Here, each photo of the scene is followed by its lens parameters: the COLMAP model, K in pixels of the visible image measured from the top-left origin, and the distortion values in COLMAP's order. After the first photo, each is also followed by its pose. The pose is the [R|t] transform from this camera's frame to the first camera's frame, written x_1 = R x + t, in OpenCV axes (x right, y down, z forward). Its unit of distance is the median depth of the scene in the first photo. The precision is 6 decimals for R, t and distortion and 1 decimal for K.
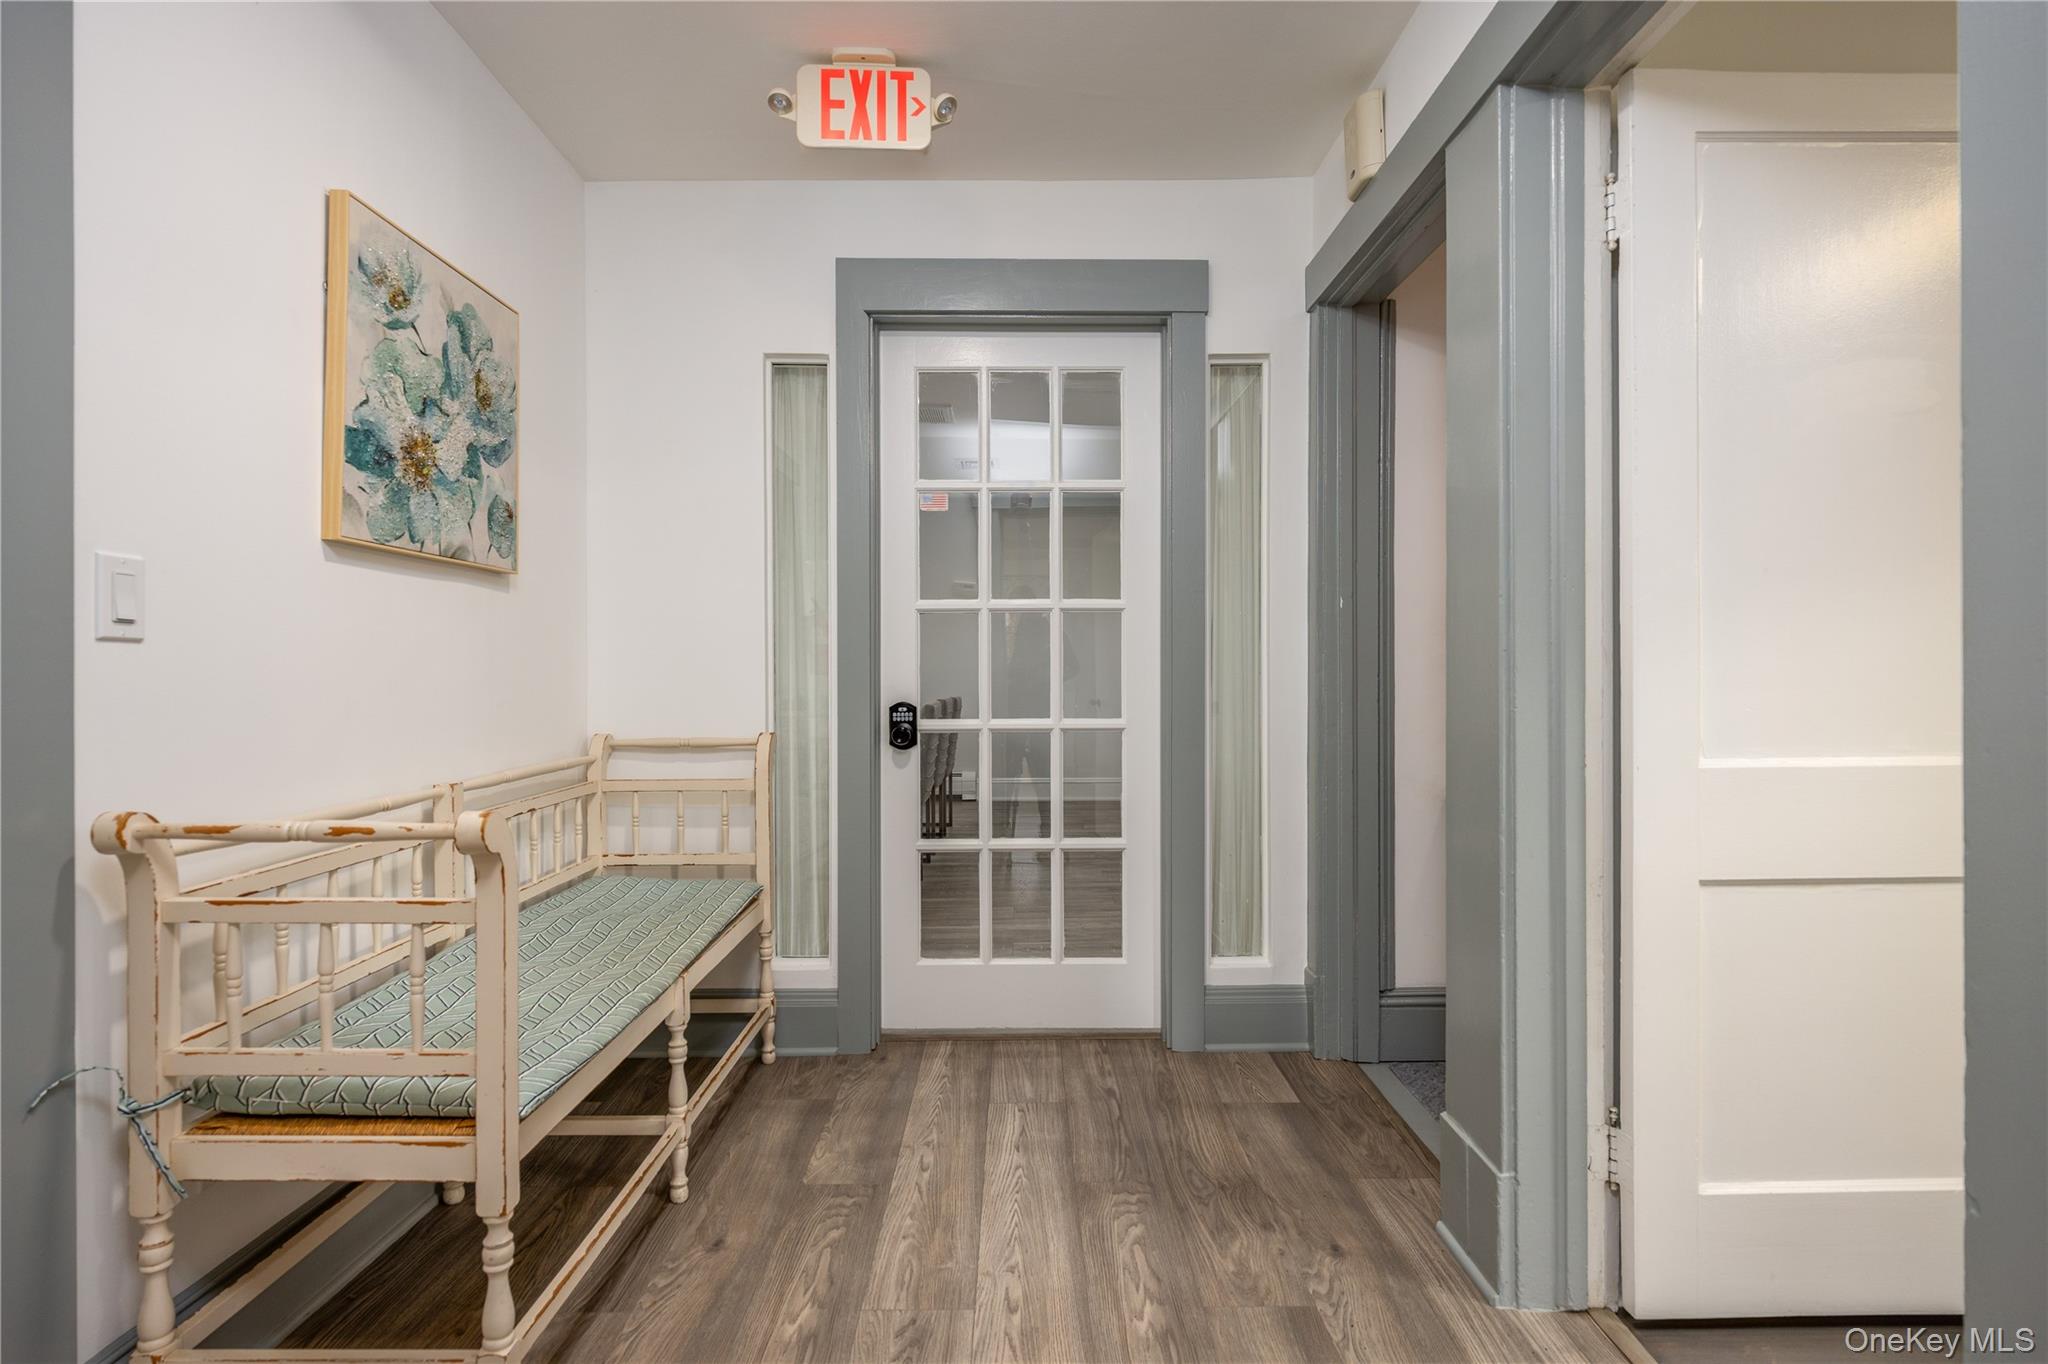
lens RADIAL K [[1038.6, 0, 1062.3], [0, 1038.6, 668.8], [0, 0, 1]] dist [0.003772, 0.000425]
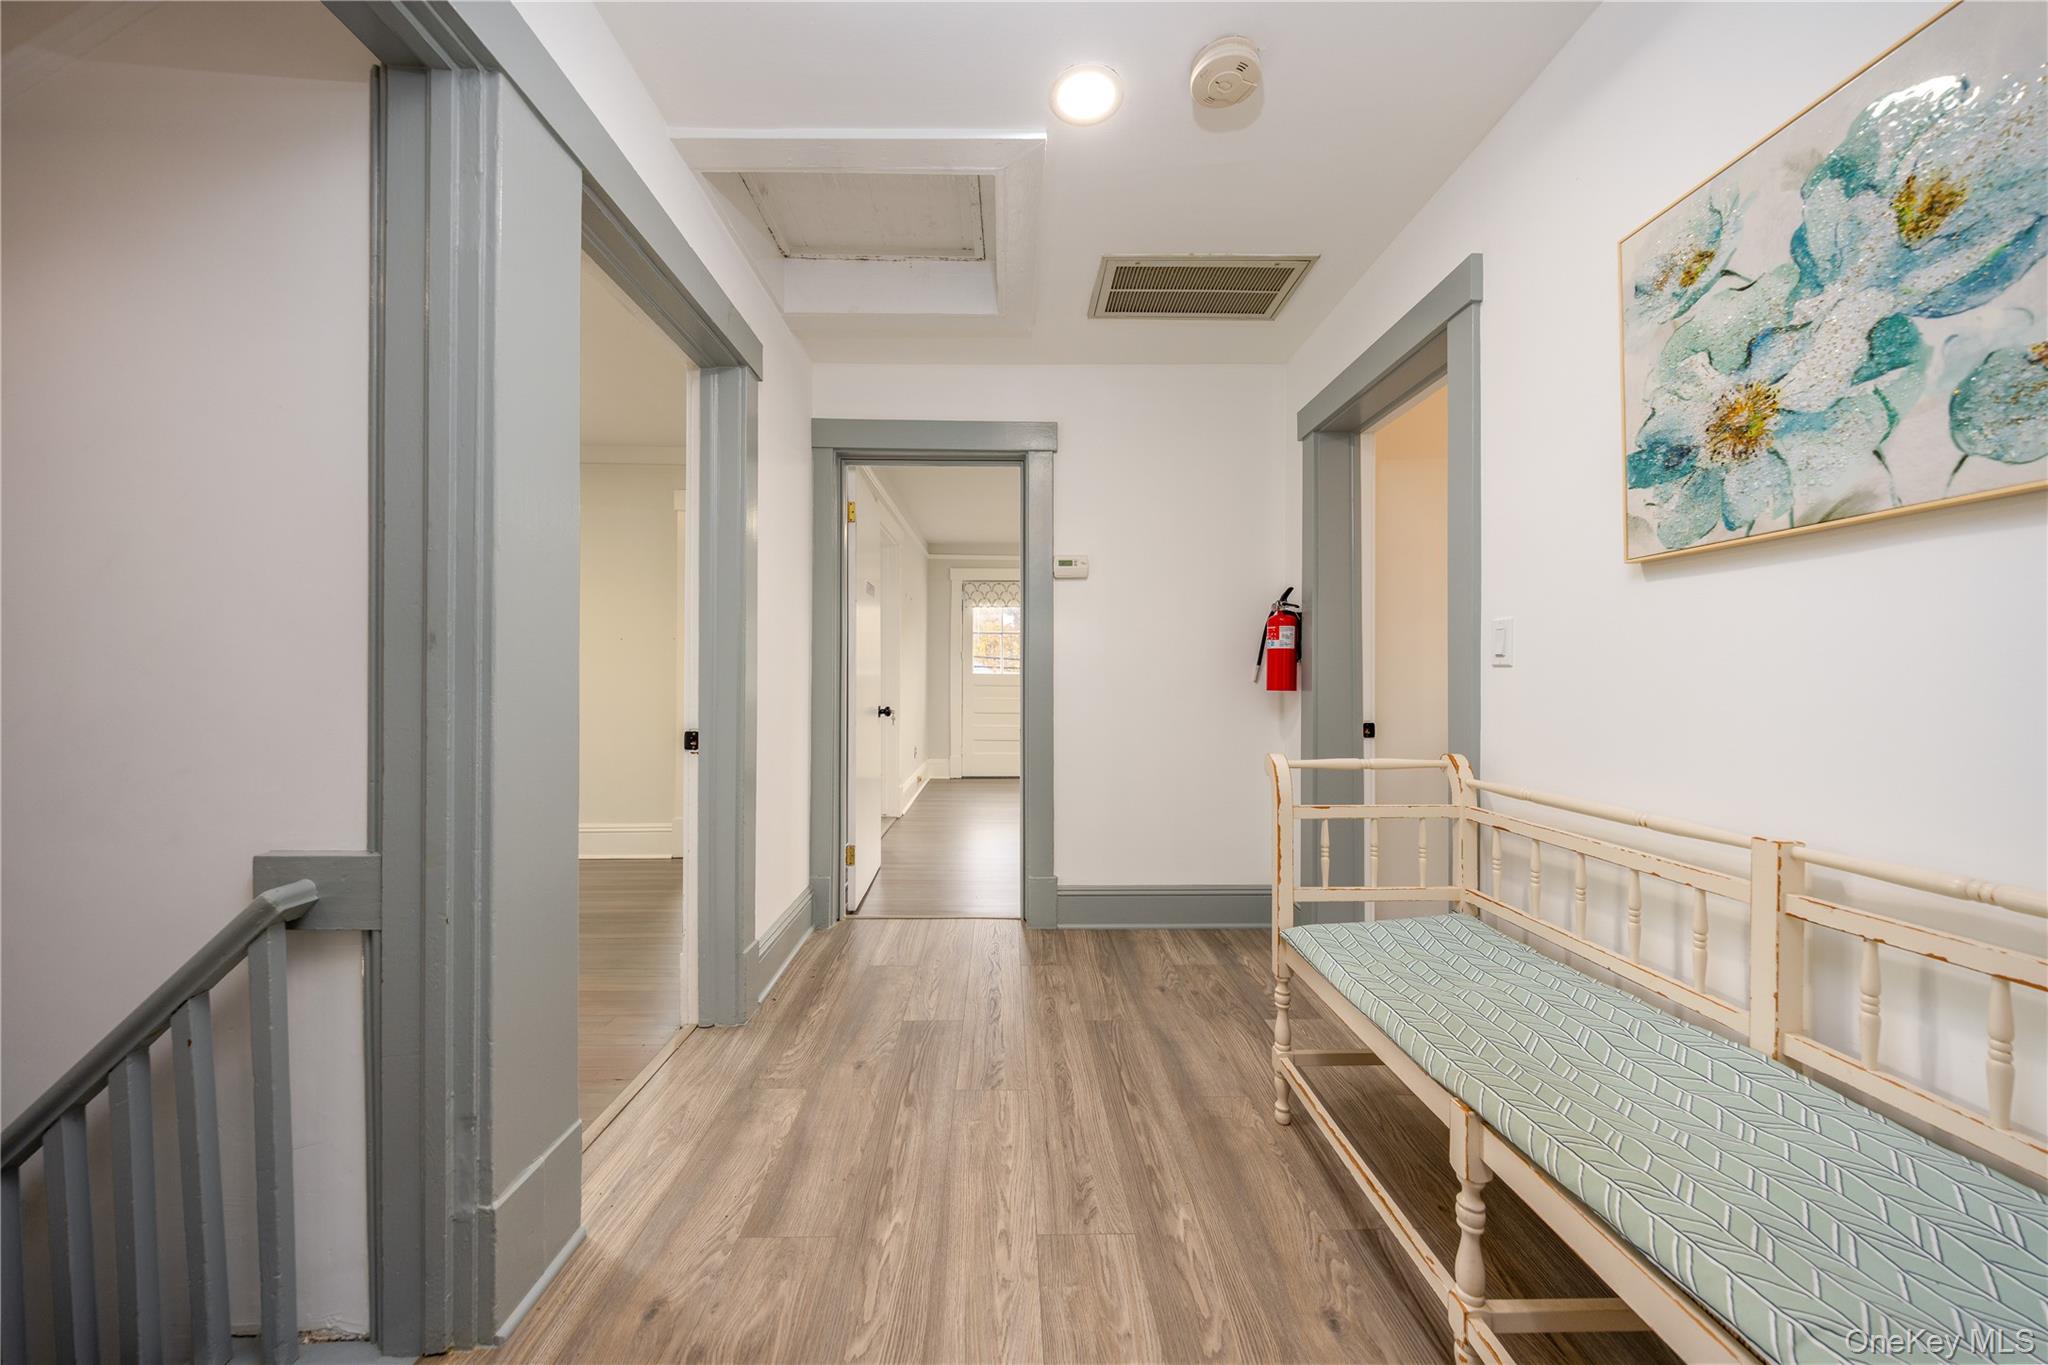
lens RADIAL K [[741.7, 0, 1024.0], [0, 741.7, 682.5], [0, 0, 1]] dist [0.000046, -0.000019]
pose [[-0.999873, -0.003198, 0.015638, -0.074348], [-0.003143, 0.999989, 0.003530, -0.000555], [-0.015649, 0.003480, -0.999871, 1.671918]]
